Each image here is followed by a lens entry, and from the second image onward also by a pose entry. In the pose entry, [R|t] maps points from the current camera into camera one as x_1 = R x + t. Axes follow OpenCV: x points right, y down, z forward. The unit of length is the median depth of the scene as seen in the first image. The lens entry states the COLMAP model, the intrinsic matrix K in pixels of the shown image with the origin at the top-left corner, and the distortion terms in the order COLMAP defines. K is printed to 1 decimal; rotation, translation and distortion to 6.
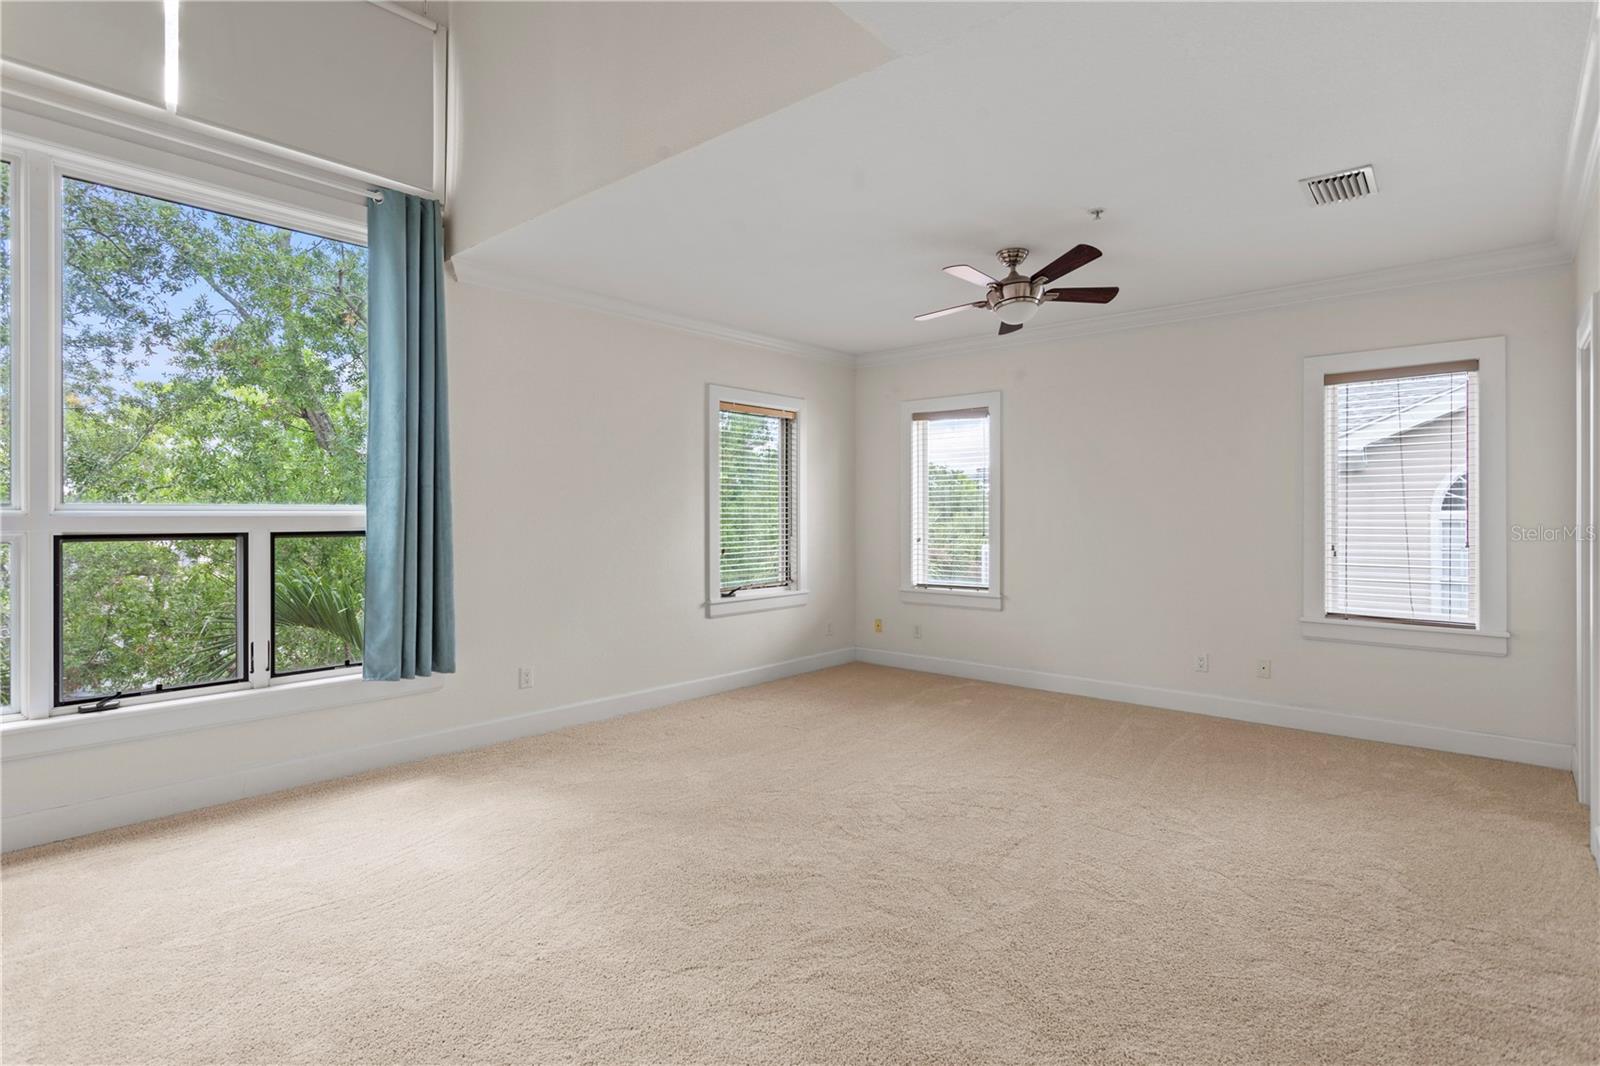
lens RADIAL K [[808.5, 0, 793.2], [0, 808.5, 530.0], [0, 0, 1]] dist [-0.006305, 0.003193]
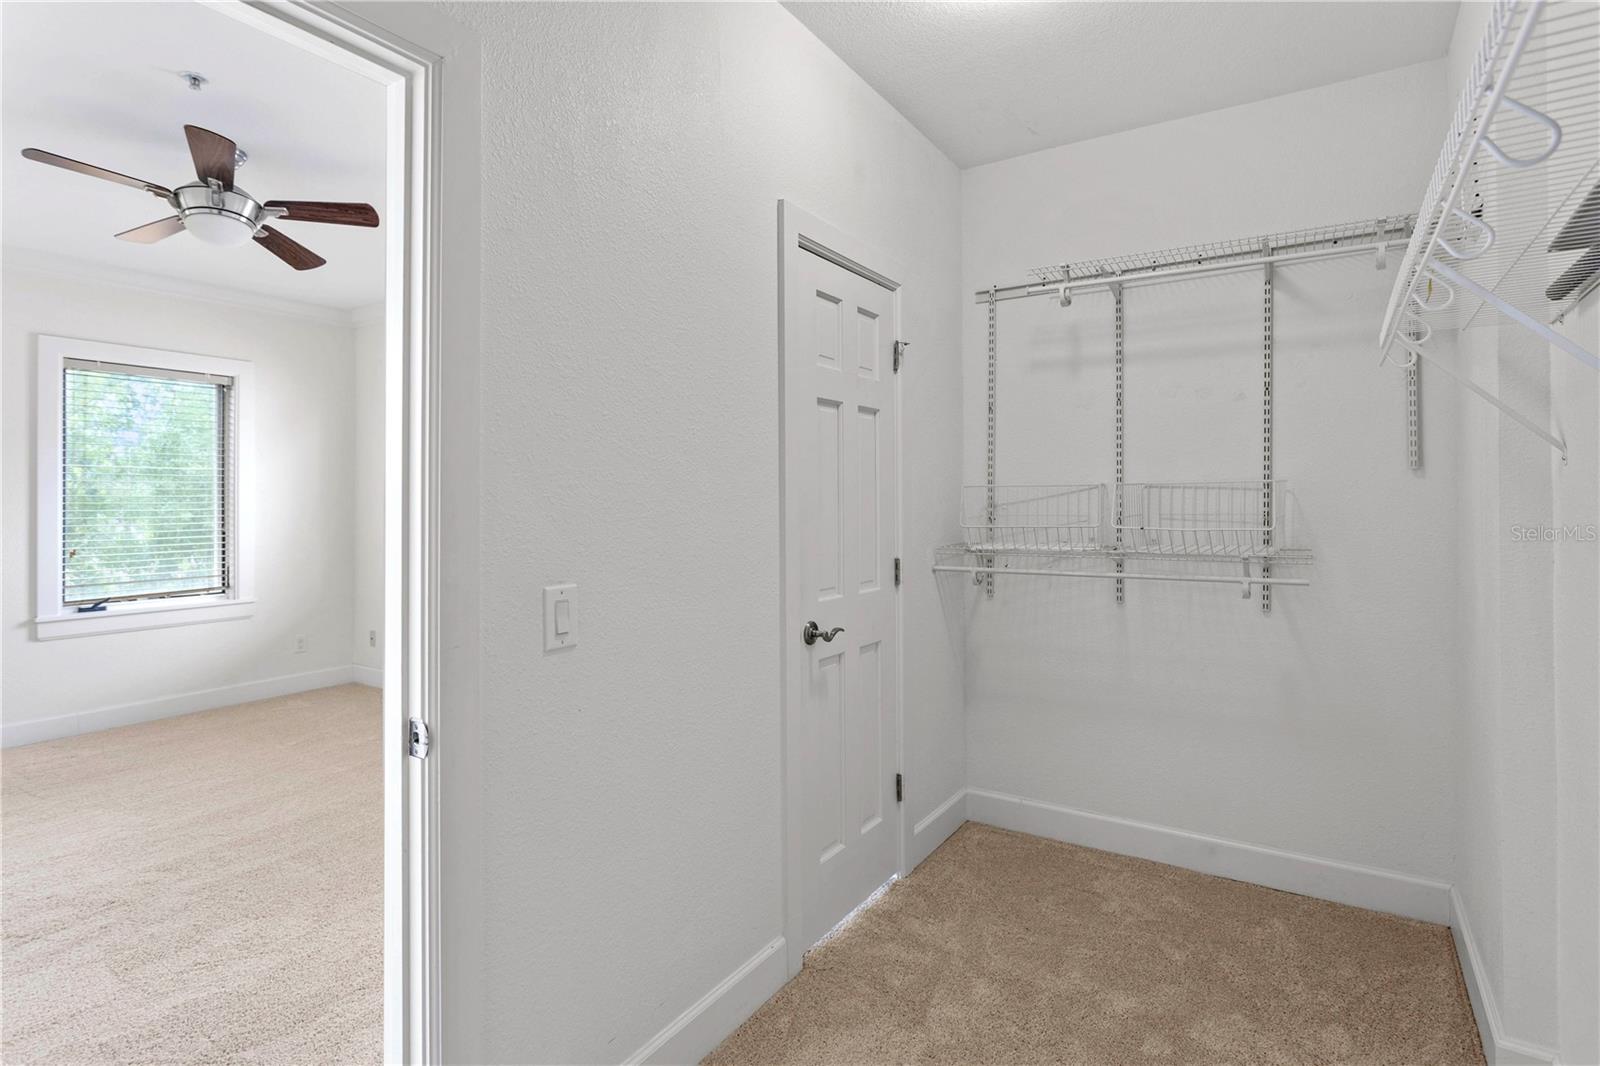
lens RADIAL K [[808.5, 0, 813.9], [0, 808.5, 497.7], [0, 0, 1]] dist [-0.006305, 0.003193]
pose [[0.989685, -0.005551, 0.143156, 0.491900], [0.009034, 0.999678, -0.023694, -0.001448], [-0.142978, 0.024743, 0.989416, 0.135352]]
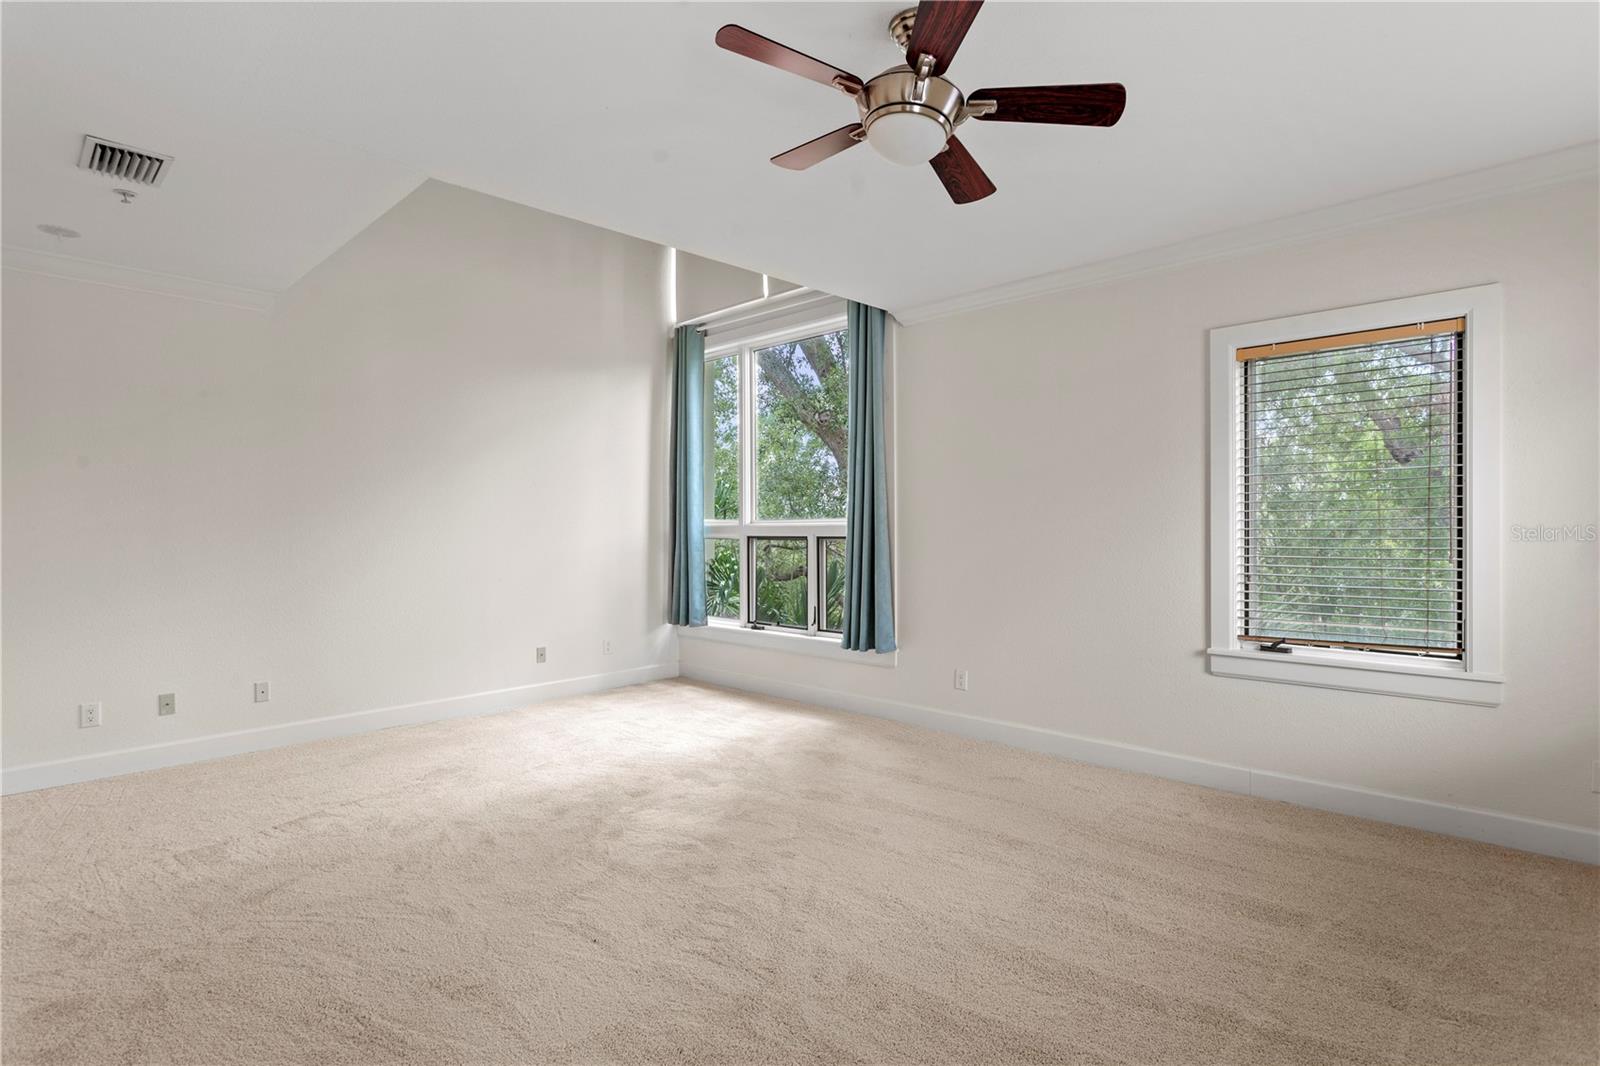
lens RADIAL K [[808.5, 0, 792.0], [0, 808.5, 524.4], [0, 0, 1]] dist [-0.006305, 0.003193]
pose [[-0.054491, -0.000733, -0.998514, 0.566722], [-0.012196, 0.999926, -0.000069, -0.012011], [0.998440, 0.012174, -0.054496, 0.656721]]
